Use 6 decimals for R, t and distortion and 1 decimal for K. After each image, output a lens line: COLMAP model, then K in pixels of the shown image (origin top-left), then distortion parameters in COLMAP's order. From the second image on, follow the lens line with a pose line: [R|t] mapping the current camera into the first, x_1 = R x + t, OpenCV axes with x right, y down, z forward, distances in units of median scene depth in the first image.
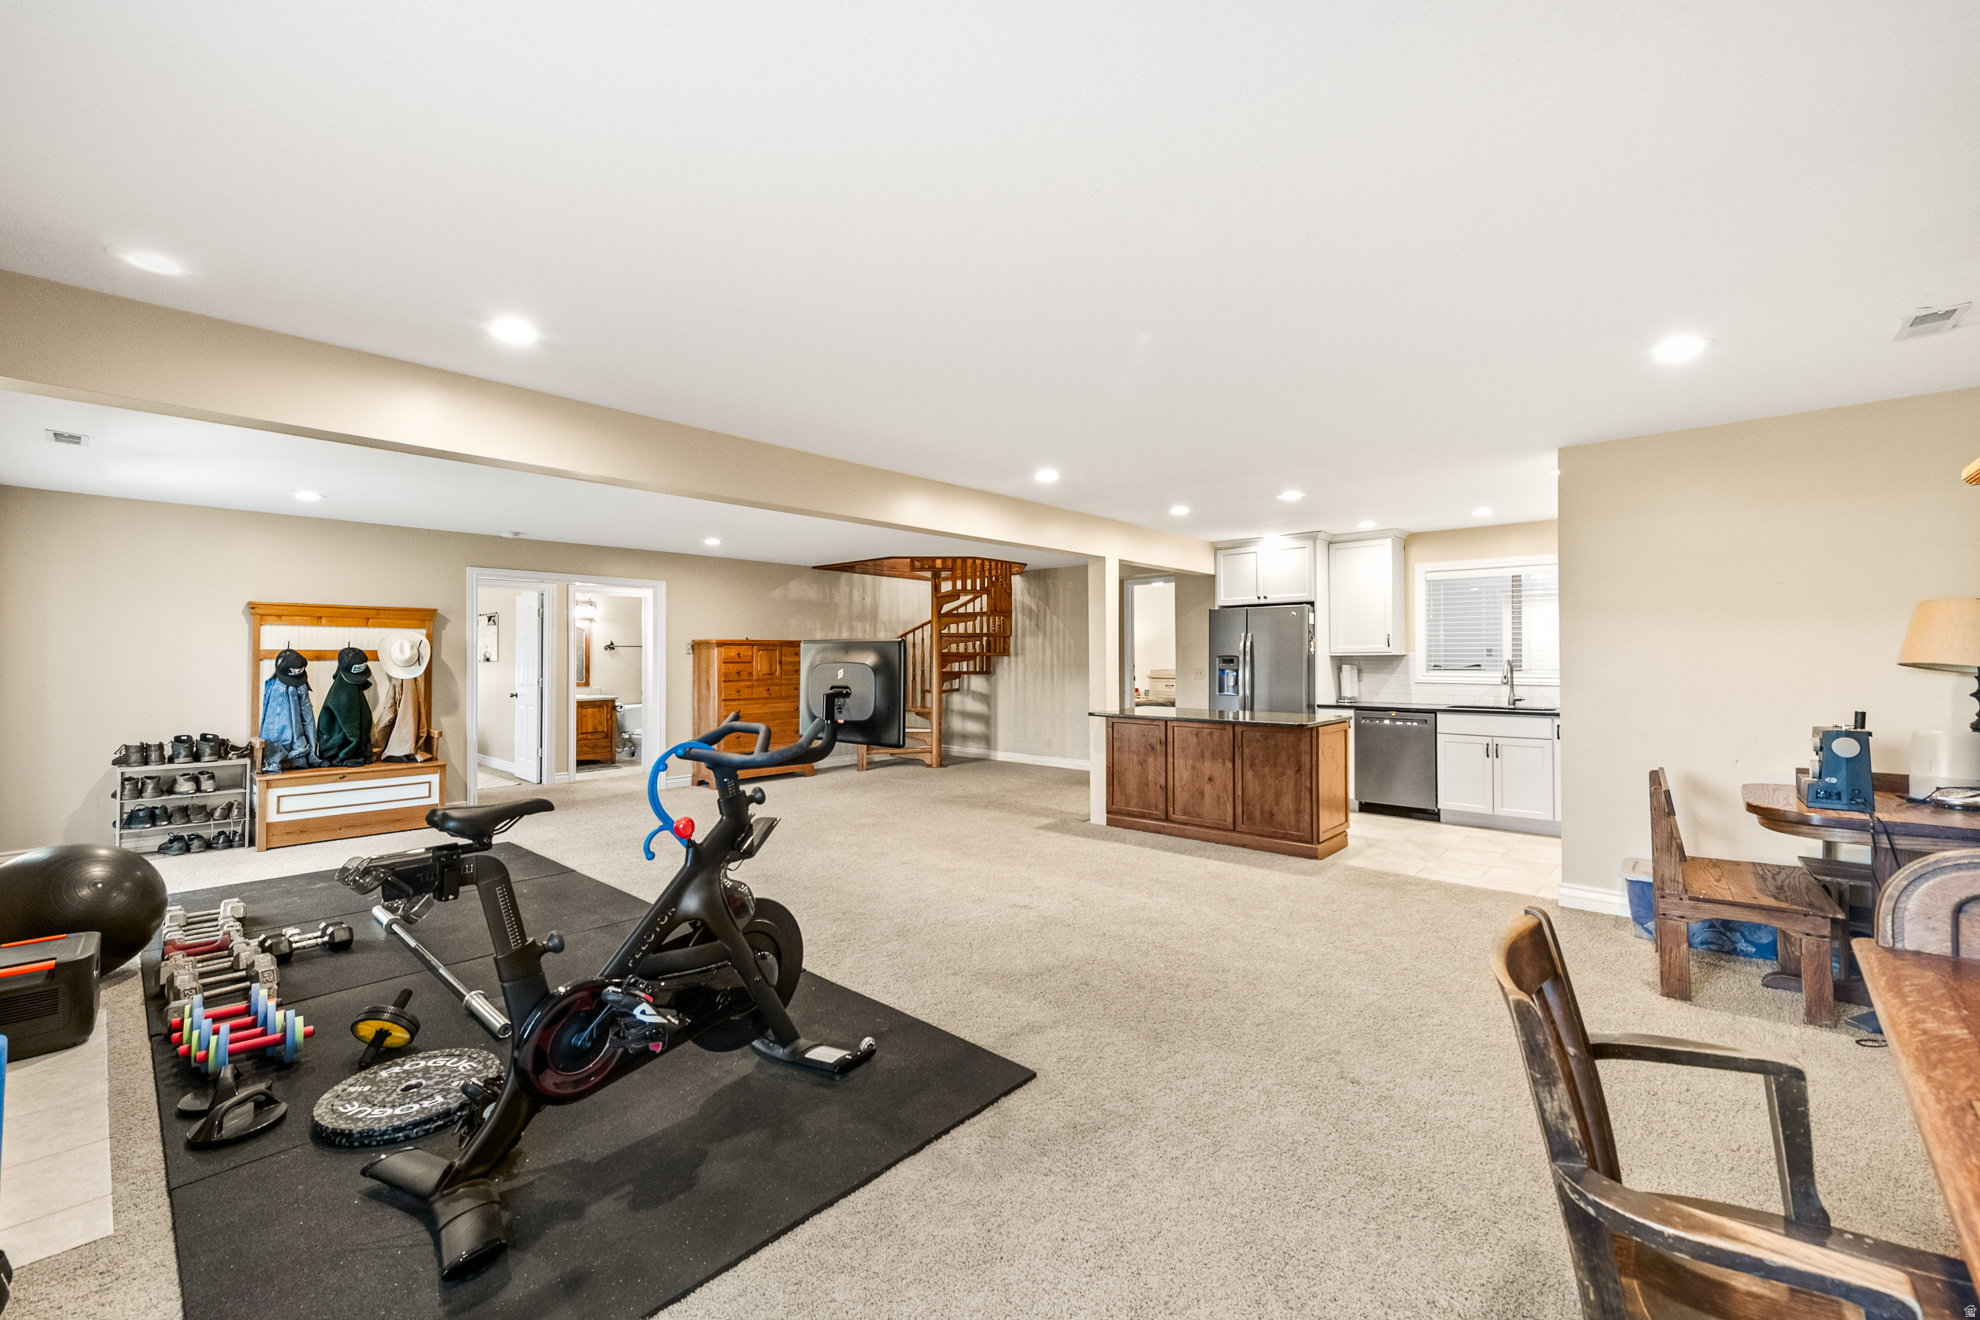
lens RADIAL K [[797.8, 0, 986.5], [0, 797.8, 649.5], [0, 0, 1]] dist [0.000544, 0.000009]
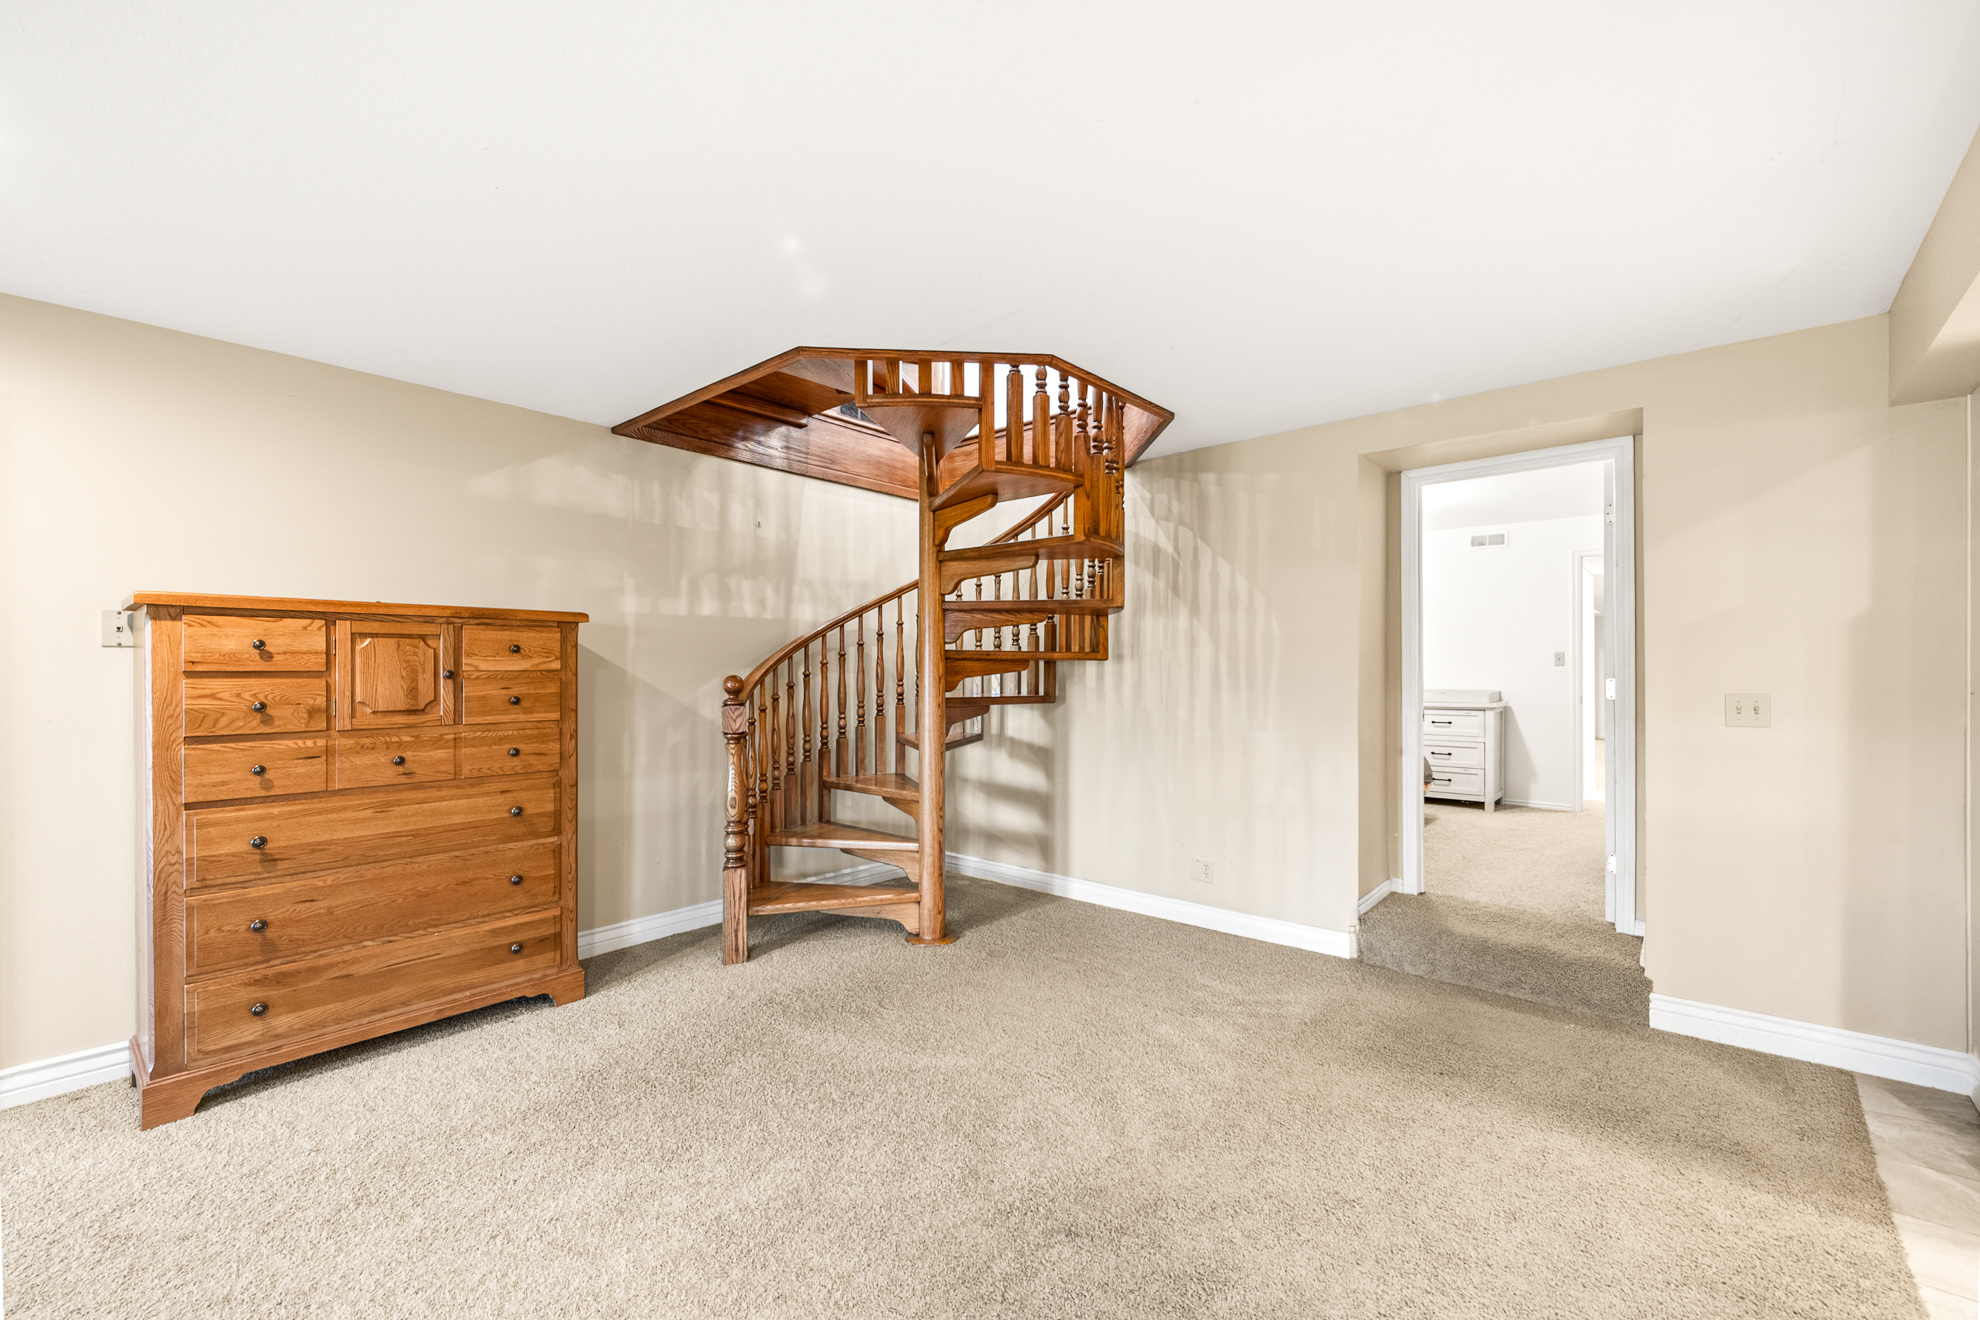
lens RADIAL K [[833.4, 0, 998.7], [0, 833.4, 674.3], [0, 0, 1]] dist [-0.000345, 0.000015]
pose [[0.999590, 0.000697, 0.028638, -0.039086], [-0.001083, 0.999908, 0.013491, 0.009376], [-0.028626, -0.013516, 0.999499, 0.547908]]
